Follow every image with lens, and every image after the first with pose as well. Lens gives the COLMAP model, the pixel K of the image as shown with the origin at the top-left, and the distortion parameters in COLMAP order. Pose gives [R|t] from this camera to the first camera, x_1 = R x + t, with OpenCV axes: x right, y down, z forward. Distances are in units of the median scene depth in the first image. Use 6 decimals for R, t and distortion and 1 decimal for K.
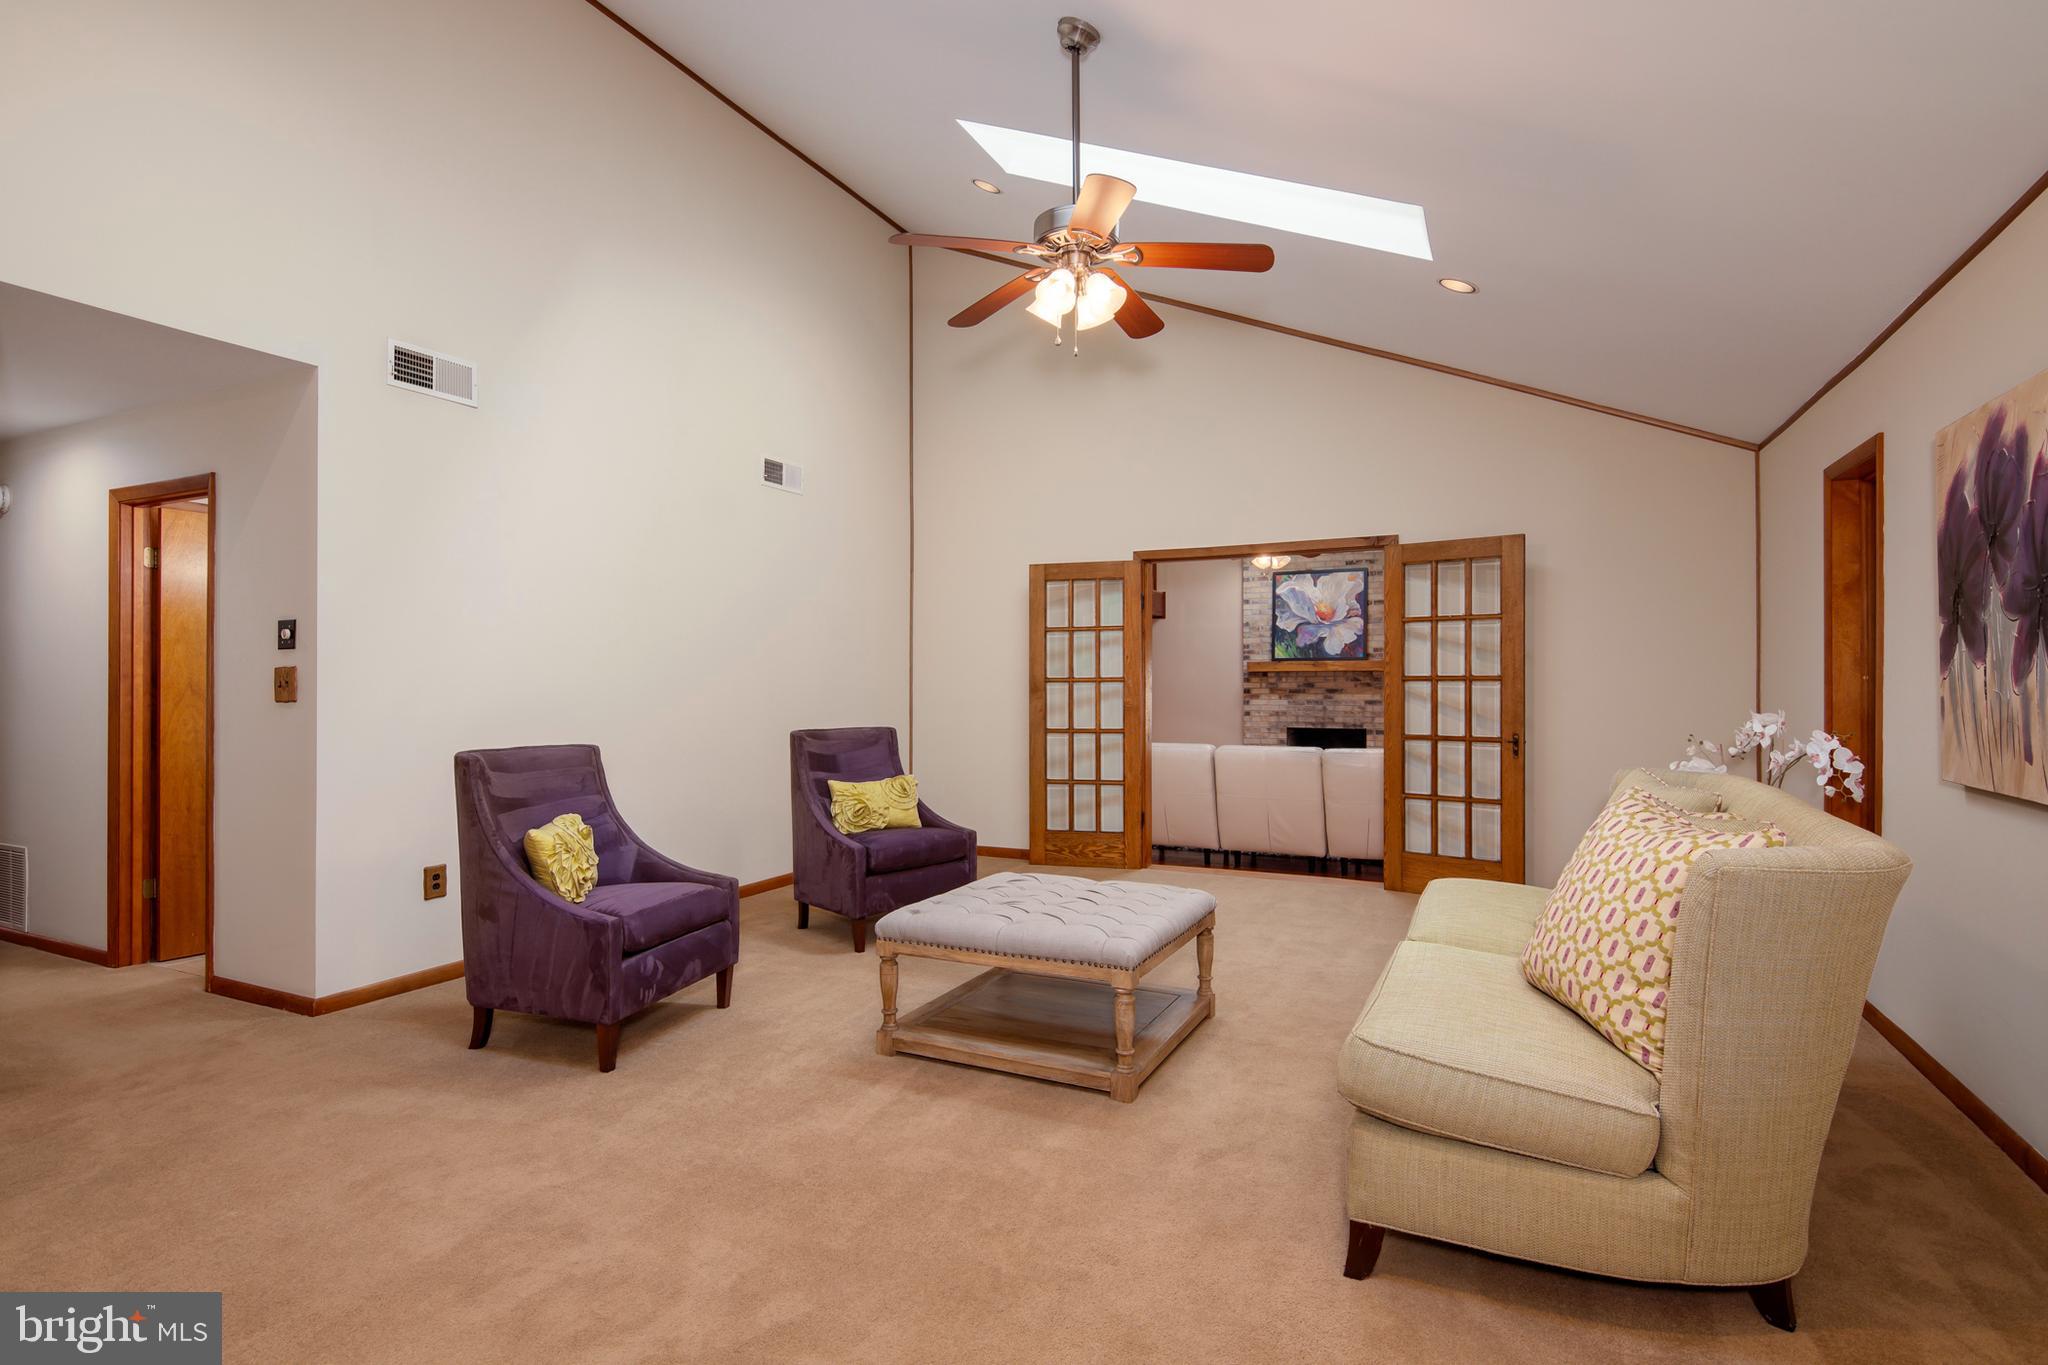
lens RADIAL K [[1023.6, 0, 1013.0], [0, 1023.6, 685.4], [0, 0, 1]] dist [0.000038, -0.006251]
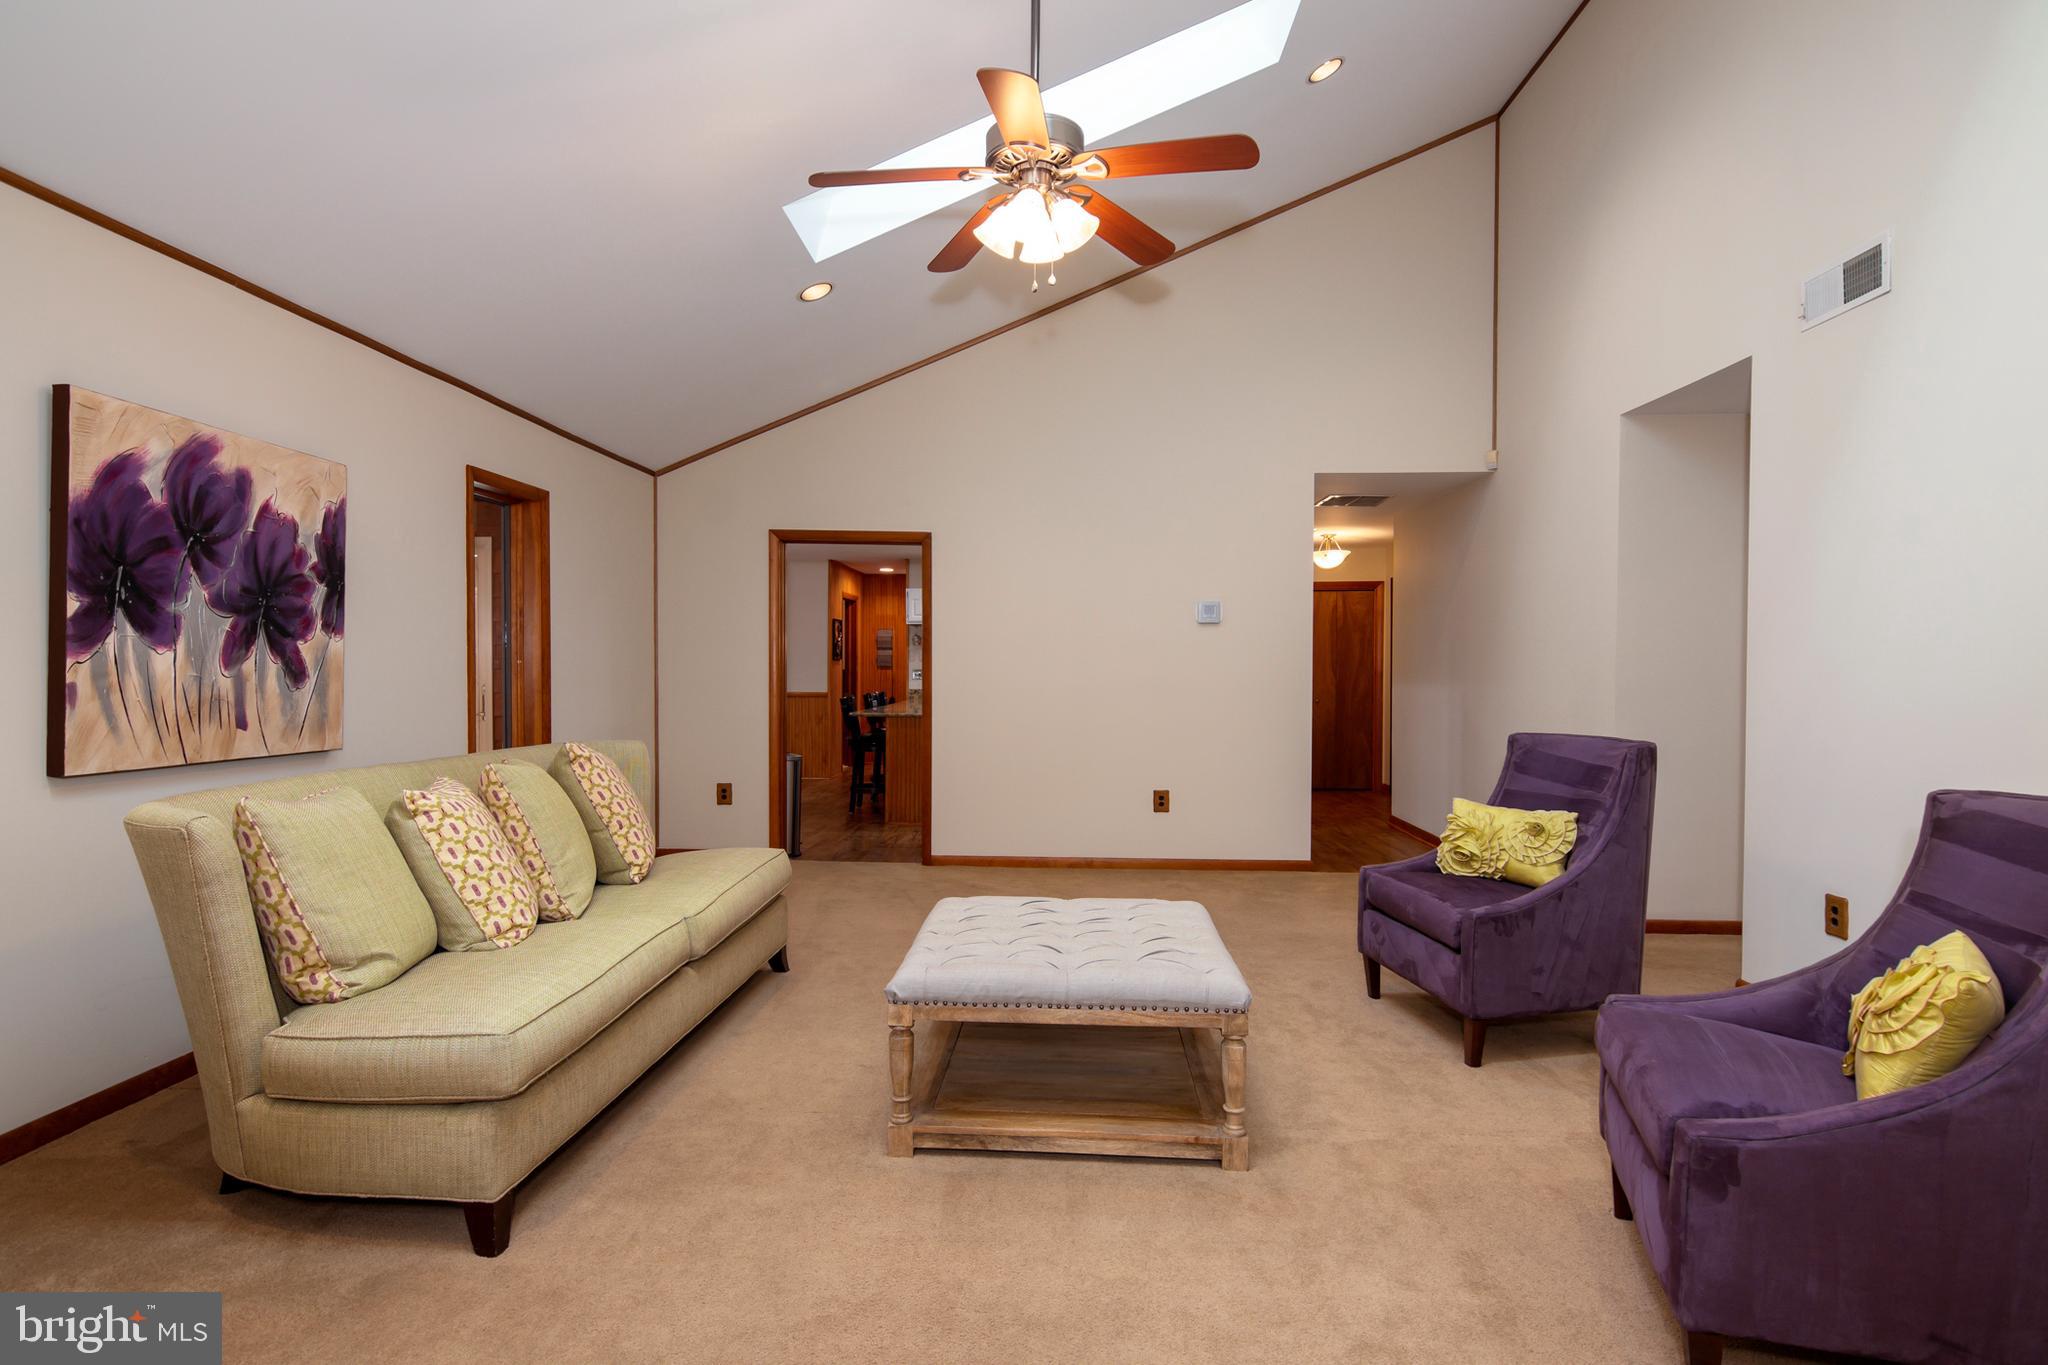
lens RADIAL K [[1023.6, 0, 1027.8], [0, 1023.6, 680.1], [0, 0, 1]] dist [0.000038, -0.006251]
pose [[-0.917957, 0.004011, -0.396660, 0.260055], [0.000086, 0.999951, 0.009912, 0.000186], [0.396680, 0.009065, -0.917912, 1.134729]]
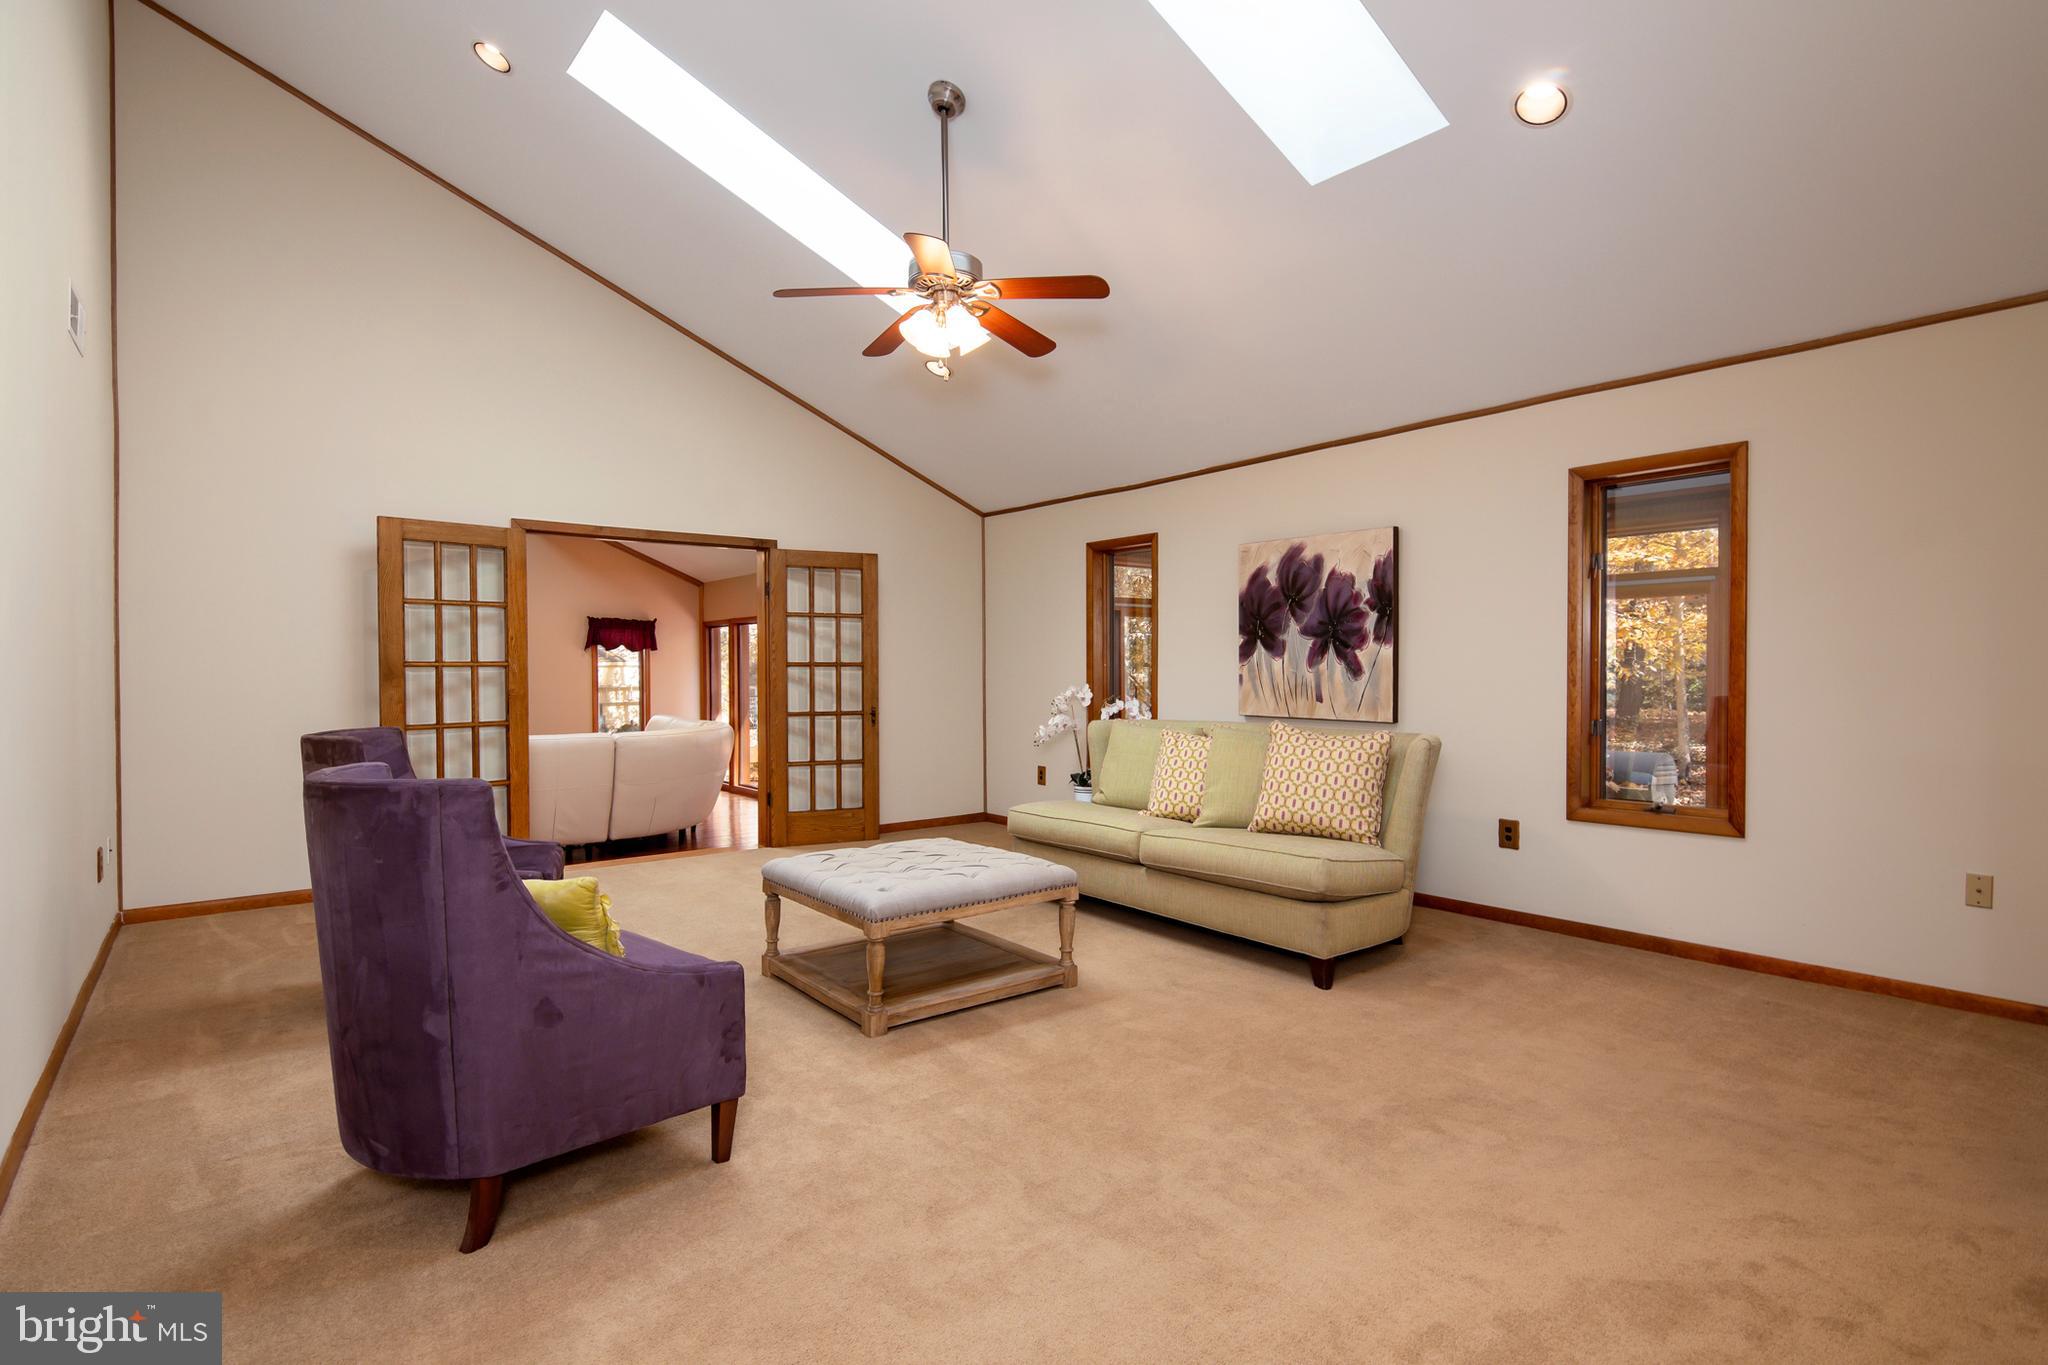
lens RADIAL K [[1023.6, 0, 1028.8], [0, 1023.6, 689.2], [0, 0, 1]] dist [0.000038, -0.006251]
pose [[0.419073, -0.016652, 0.907800, -0.596933], [0.002853, 0.999851, 0.017024, 0.002509], [-0.907948, -0.004545, 0.419058, 0.275439]]
